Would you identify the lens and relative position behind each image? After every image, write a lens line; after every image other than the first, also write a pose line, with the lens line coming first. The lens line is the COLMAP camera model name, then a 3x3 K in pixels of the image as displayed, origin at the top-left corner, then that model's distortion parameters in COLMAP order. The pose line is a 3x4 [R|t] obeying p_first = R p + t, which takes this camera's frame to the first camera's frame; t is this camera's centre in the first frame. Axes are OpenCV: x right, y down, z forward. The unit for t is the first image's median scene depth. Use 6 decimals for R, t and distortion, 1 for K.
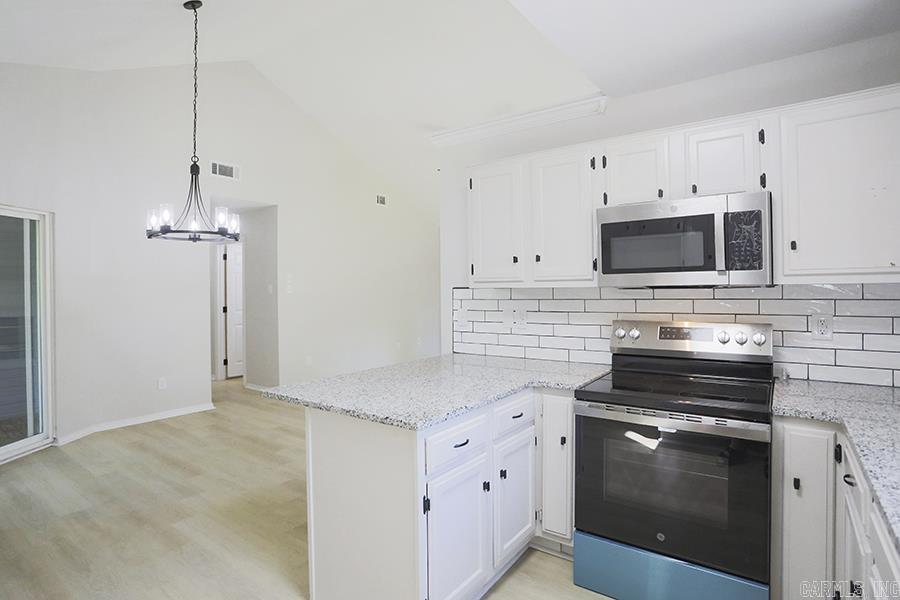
lens RADIAL K [[470.3, 0, 447.6], [0, 470.3, 291.0], [0, 0, 1]] dist [-0.033073, 0.000905]
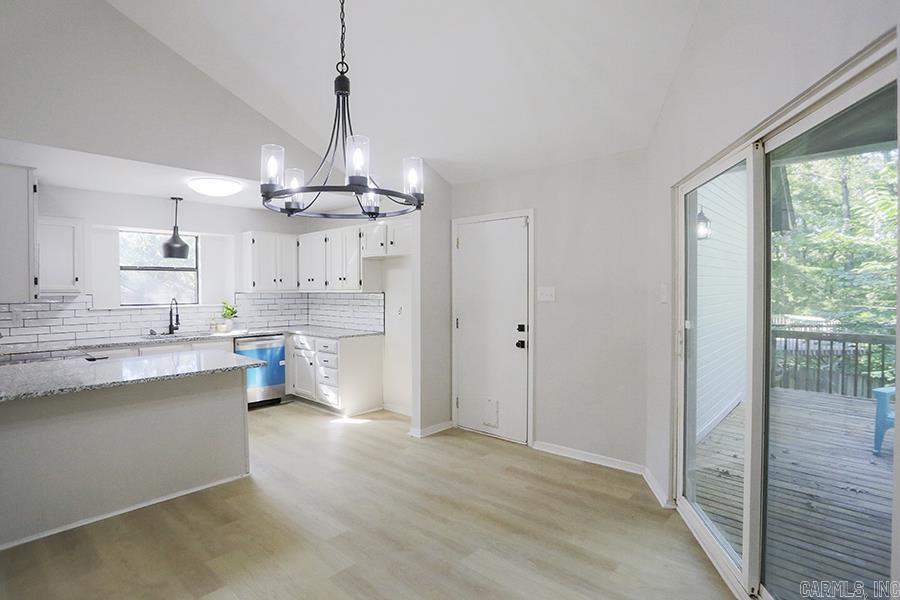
lens RADIAL K [[462.7, 0, 430.3], [0, 462.7, 291.3], [0, 0, 1]] dist [-0.038641, 0.001603]
pose [[-0.986900, 0.012482, 0.160850, -0.905687], [0.014524, 0.999828, 0.011527, -0.023767], [-0.160678, 0.013713, -0.986912, 1.887549]]
